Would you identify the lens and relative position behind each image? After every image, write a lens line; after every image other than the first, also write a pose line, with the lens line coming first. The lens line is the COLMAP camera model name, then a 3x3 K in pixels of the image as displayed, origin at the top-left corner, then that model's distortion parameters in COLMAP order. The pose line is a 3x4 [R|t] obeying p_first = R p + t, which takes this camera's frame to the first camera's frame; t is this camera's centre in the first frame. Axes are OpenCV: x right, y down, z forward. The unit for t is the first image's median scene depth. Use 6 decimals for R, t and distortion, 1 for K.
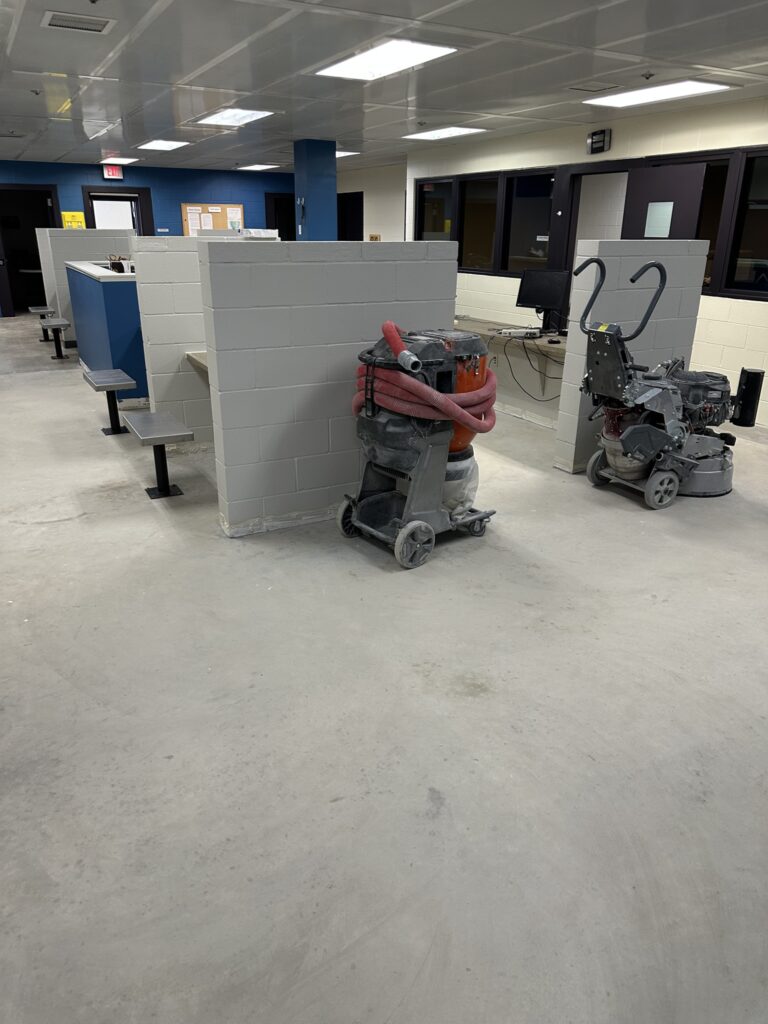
lens RADIAL K [[726.7, 0, 389.3], [0, 726.7, 510.6], [0, 0, 1]] dist [0.032702, -0.042010]
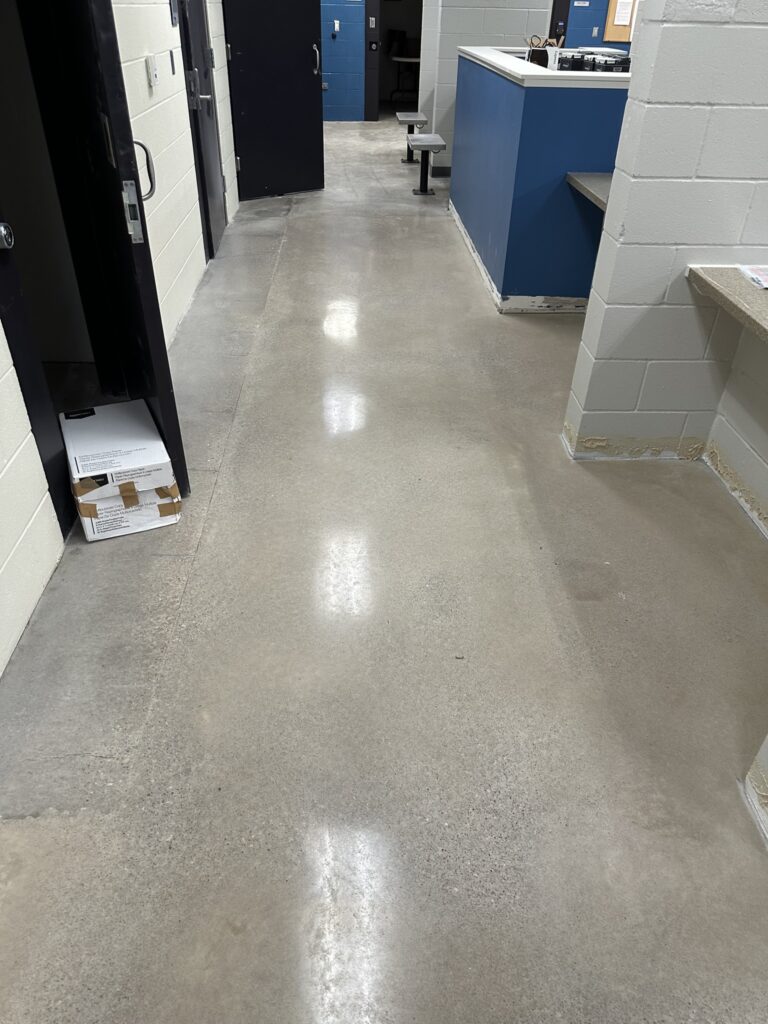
lens RADIAL K [[726.7, 0, 370.4], [0, 726.7, 511.8], [0, 0, 1]] dist [0.032702, -0.042010]
pose [[0.890289, 0.261897, -0.372553, -0.136719], [-0.168698, 0.949550, 0.264377, -0.087397], [0.422997, -0.172523, 0.889555, 0.261774]]
